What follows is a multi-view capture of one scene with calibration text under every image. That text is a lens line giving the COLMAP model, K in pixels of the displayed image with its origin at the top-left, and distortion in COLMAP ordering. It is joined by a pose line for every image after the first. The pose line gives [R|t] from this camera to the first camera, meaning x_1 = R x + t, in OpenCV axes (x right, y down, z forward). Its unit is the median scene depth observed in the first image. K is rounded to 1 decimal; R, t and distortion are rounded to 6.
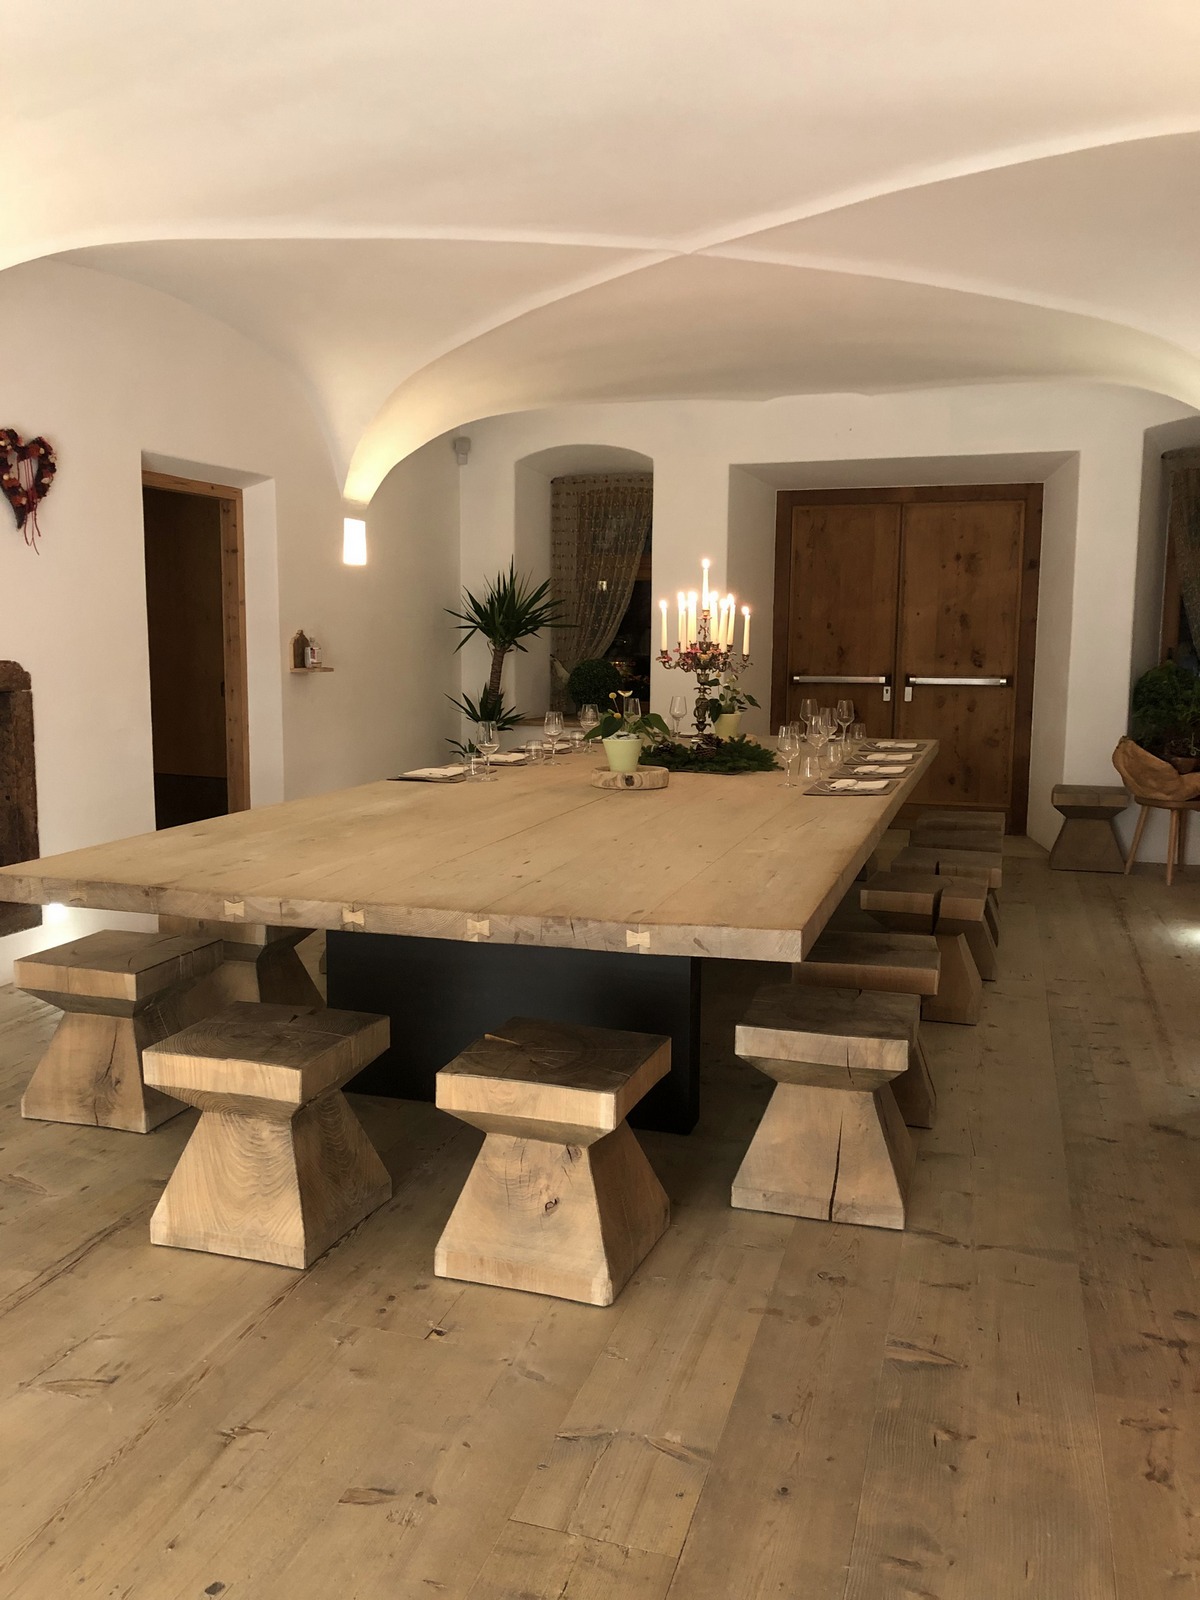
lens RADIAL K [[1302.9, 0, 594.2], [0, 1302.9, 803.2], [0, 0, 1]] dist [0.010610, 0.006343]
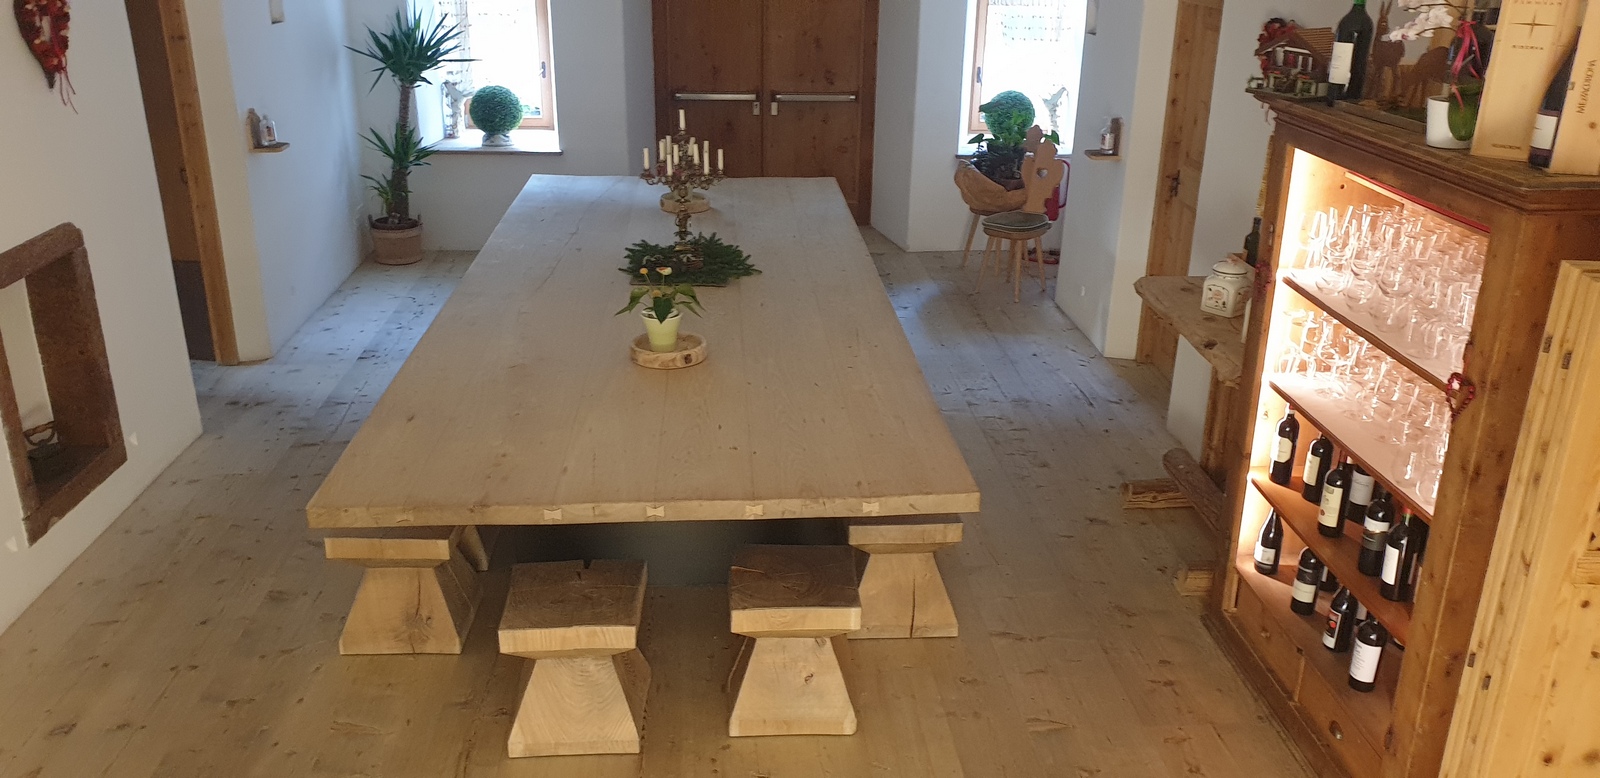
lens RADIAL K [[1251.9, 0, 806.1], [0, 1251.9, 380.0], [0, 0, 1]] dist [0.042179, -0.011990]
pose [[0.926646, -0.124796, 0.354618, -0.481853], [0.038745, 0.969973, 0.240106, -0.352541], [-0.373934, -0.208753, 0.903657, -0.214543]]
